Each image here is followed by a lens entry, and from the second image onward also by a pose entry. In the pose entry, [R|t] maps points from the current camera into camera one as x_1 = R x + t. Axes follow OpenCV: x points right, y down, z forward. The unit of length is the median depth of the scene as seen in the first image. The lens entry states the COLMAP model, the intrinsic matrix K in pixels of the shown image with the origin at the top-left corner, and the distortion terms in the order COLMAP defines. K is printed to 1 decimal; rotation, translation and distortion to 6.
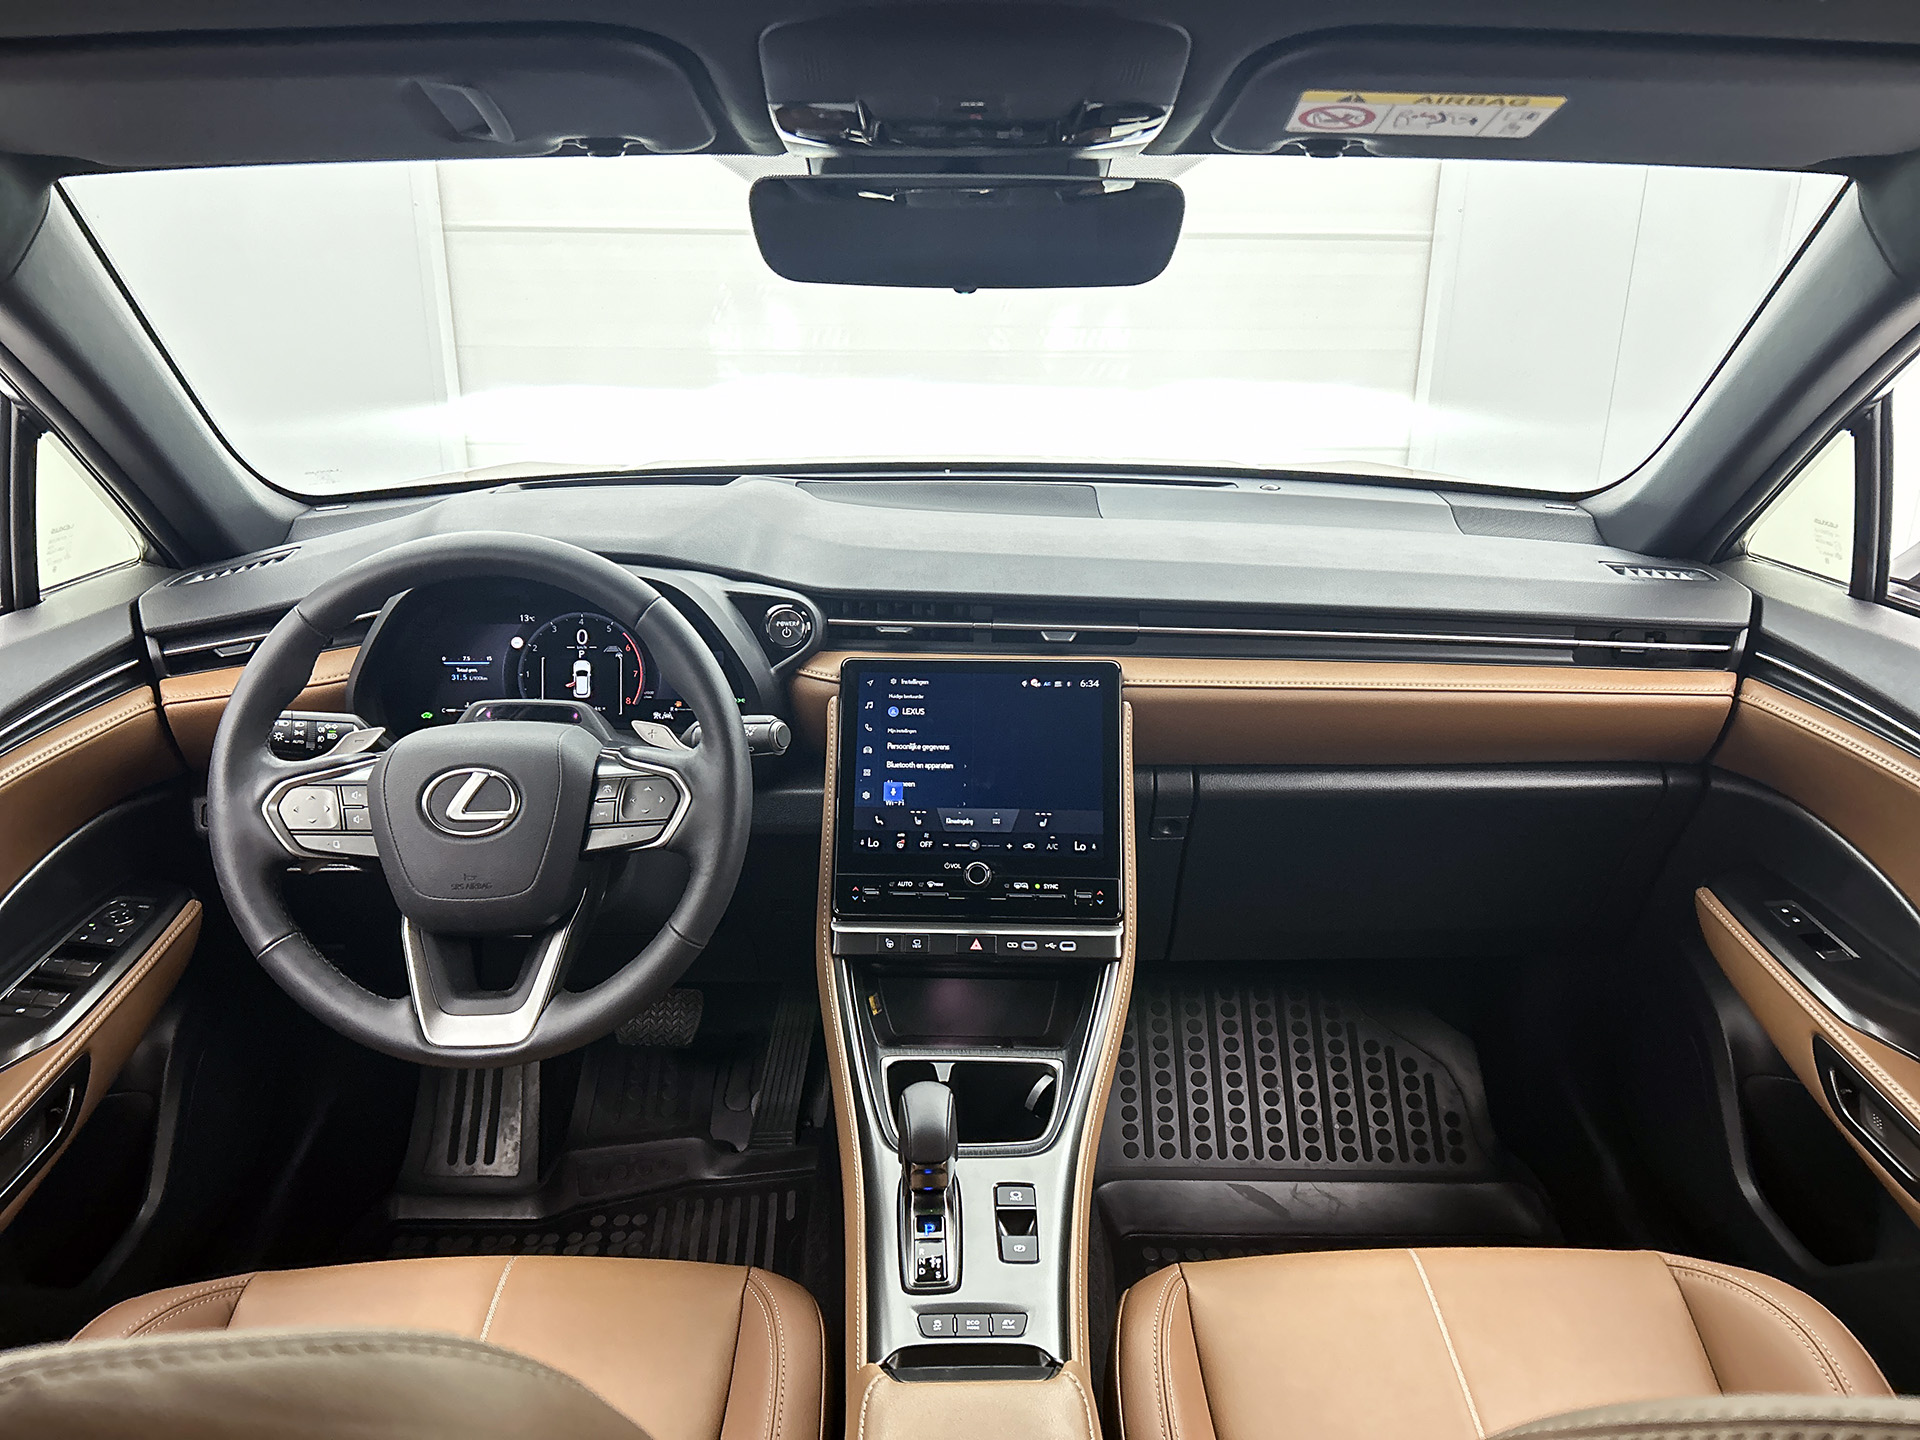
lens RADIAL K [[1455.9, 0, 961.5], [0, 1455.9, 697.8], [0, 0, 1]] dist [0.036847, -0.056638]
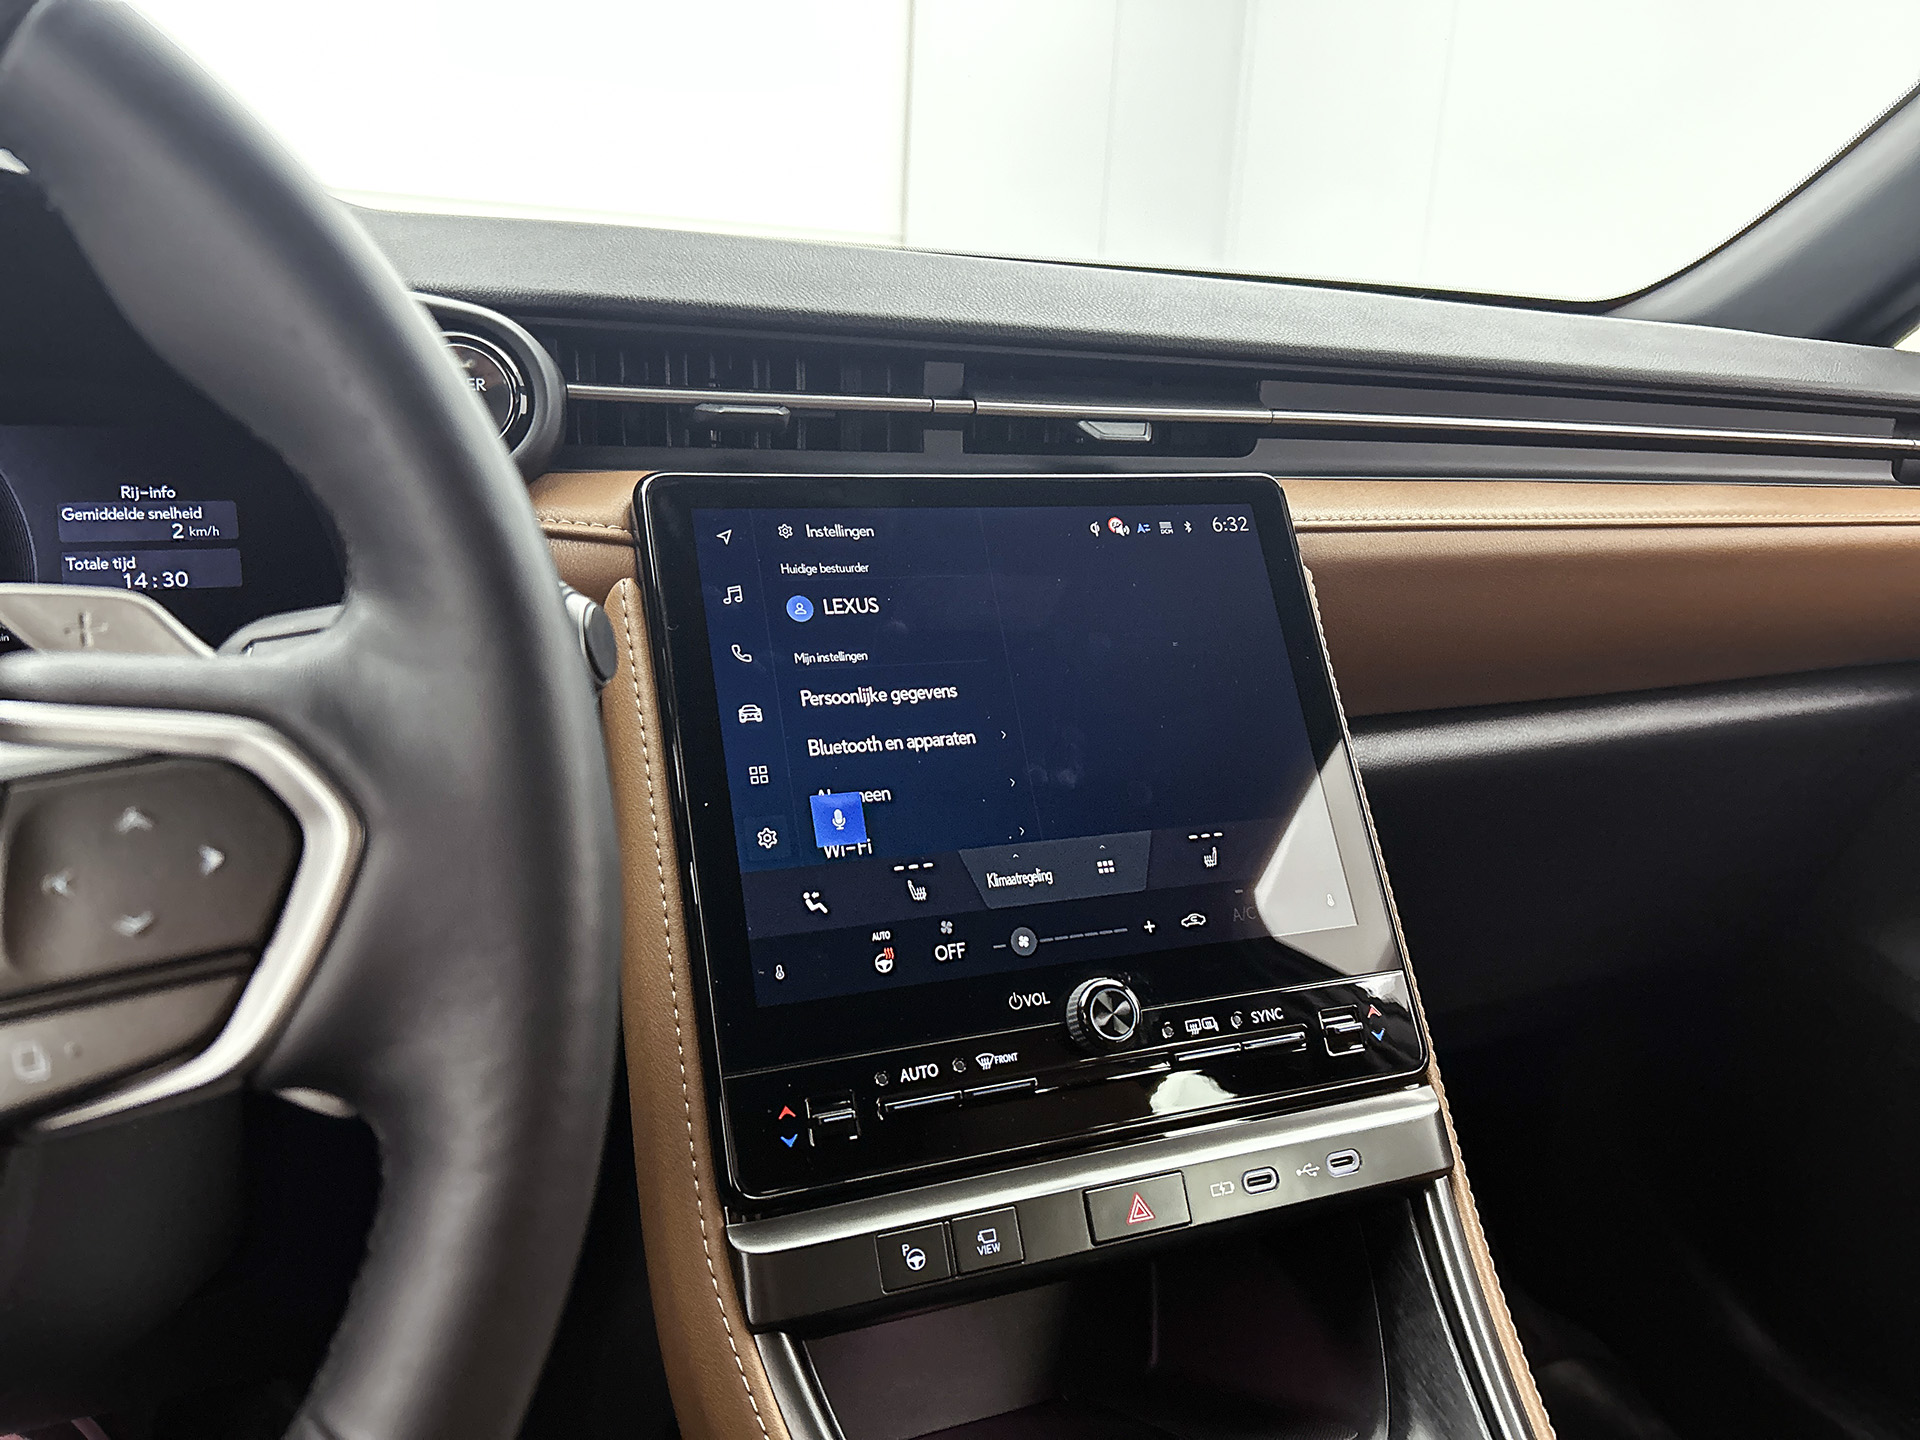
lens RADIAL K [[1455.9, 0, 955.6], [0, 1455.9, 702.9], [0, 0, 1]] dist [0.036847, -0.056638]
pose [[0.911402, -0.066898, 0.406043, -0.164996], [0.095174, 0.994213, -0.049825, 0.056514], [-0.400360, 0.084056, 0.912495, 0.656031]]
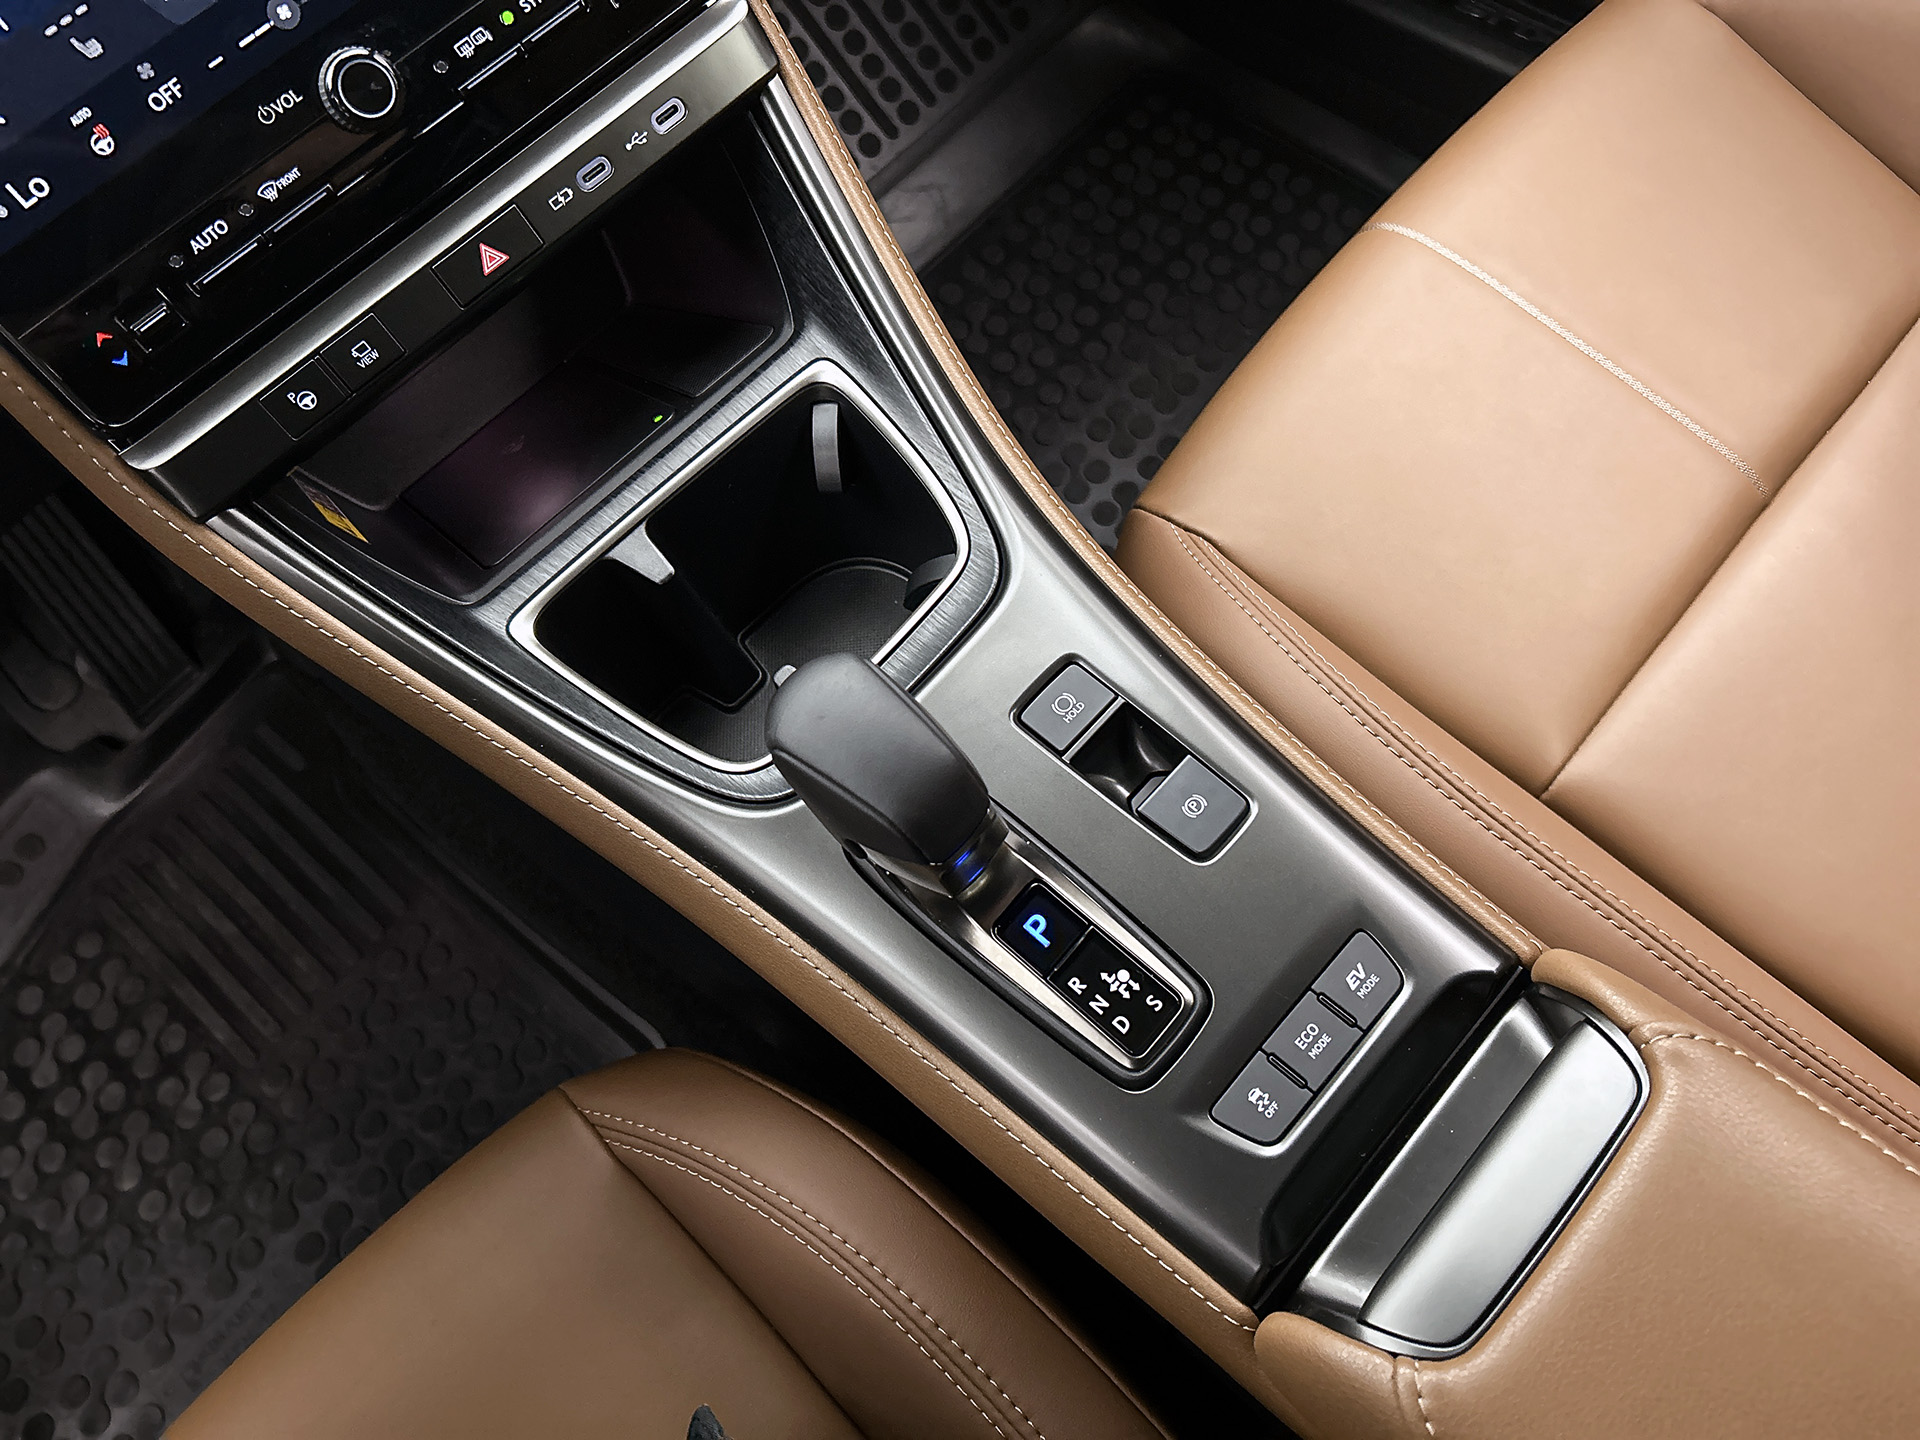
lens RADIAL K [[1455.9, 0, 967.8], [0, 1455.9, 688.9], [0, 0, 1]] dist [0.036847, -0.056638]
pose [[0.684880, -0.688569, 0.238354, -0.070538], [0.361343, 0.605008, 0.709504, 0.012274], [-0.632748, -0.399797, 0.663168, 0.605913]]
